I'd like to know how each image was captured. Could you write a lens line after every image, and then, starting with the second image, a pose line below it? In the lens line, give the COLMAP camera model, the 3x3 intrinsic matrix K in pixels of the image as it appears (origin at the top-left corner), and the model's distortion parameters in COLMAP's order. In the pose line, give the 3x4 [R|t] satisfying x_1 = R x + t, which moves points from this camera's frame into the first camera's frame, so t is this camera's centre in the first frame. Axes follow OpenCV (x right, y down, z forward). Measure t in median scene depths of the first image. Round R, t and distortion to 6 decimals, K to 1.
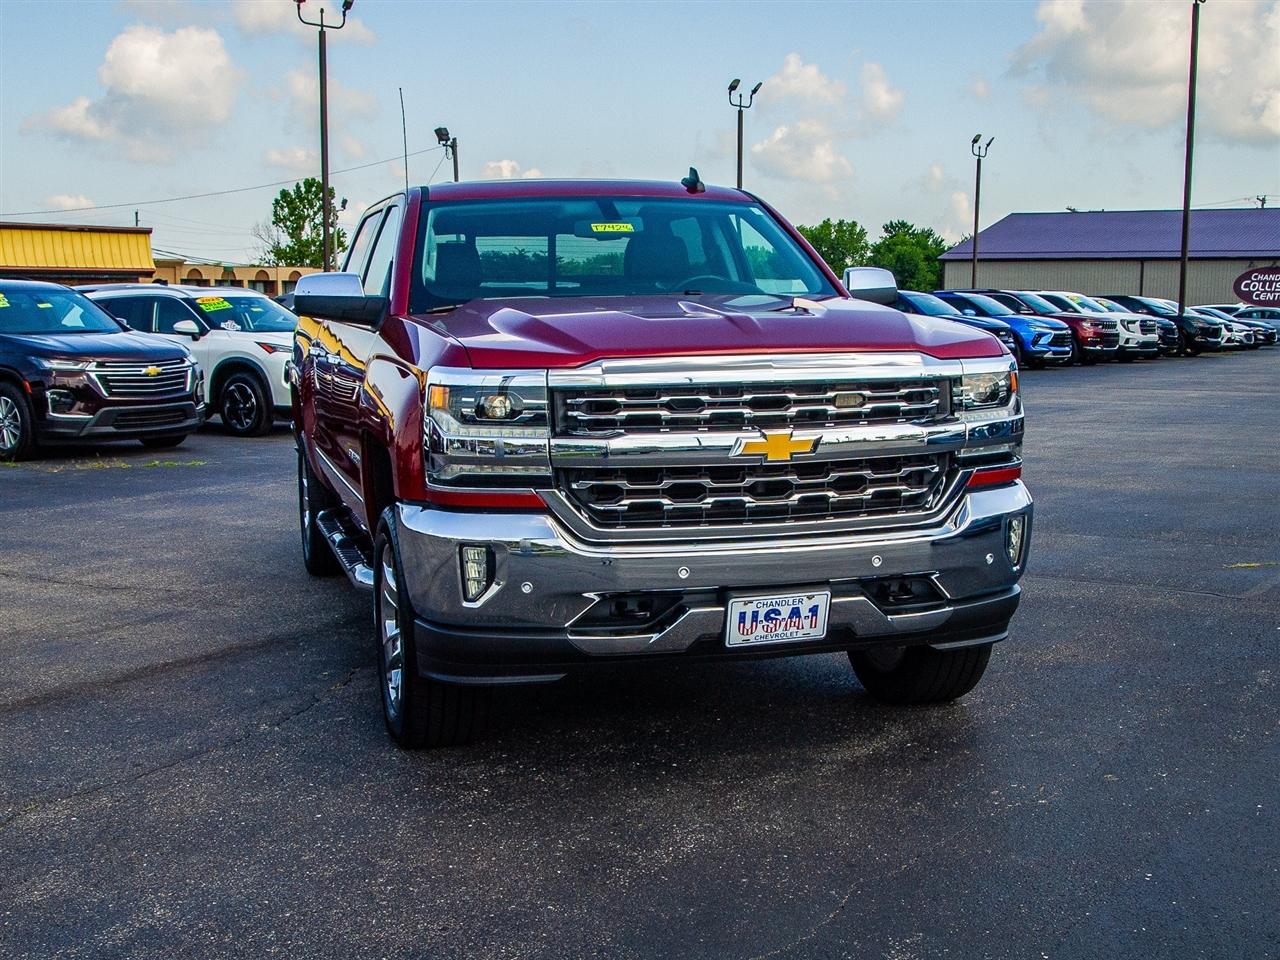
lens RADIAL K [[1418.7, 0, 640.0], [0, 1418.7, 480.0], [0, 0, 1]] dist [-0.027338, -0.145352]
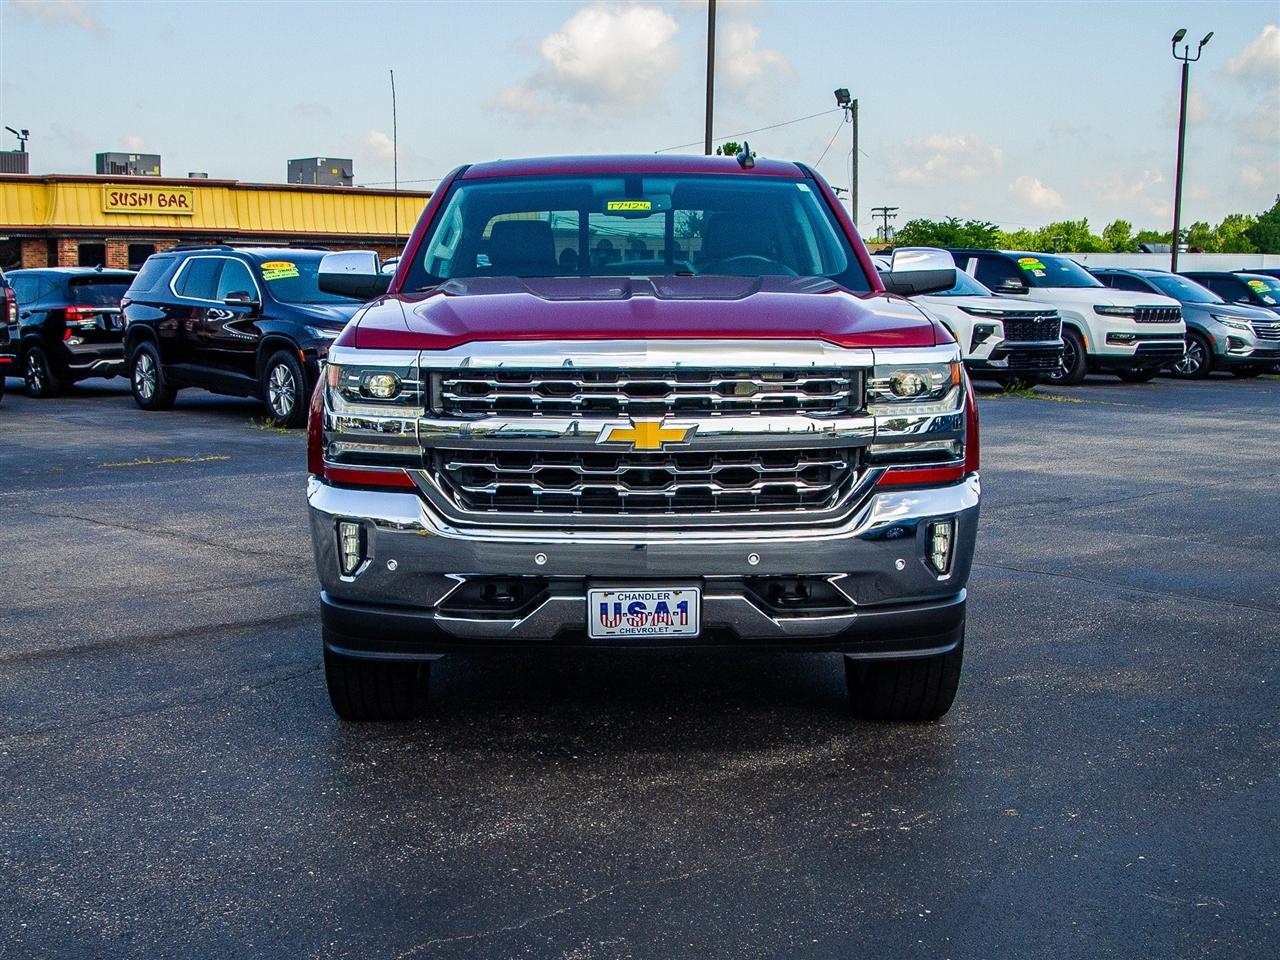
lens RADIAL K [[1486.8, 0, 640.0], [0, 1486.8, 480.0], [0, 0, 1]] dist [-0.036995, -0.039870]
pose [[0.965594, 0.042912, -0.256490, 0.351923], [-0.040024, 0.999063, 0.016472, -0.009285], [0.256957, -0.005640, 0.966406, 0.018897]]
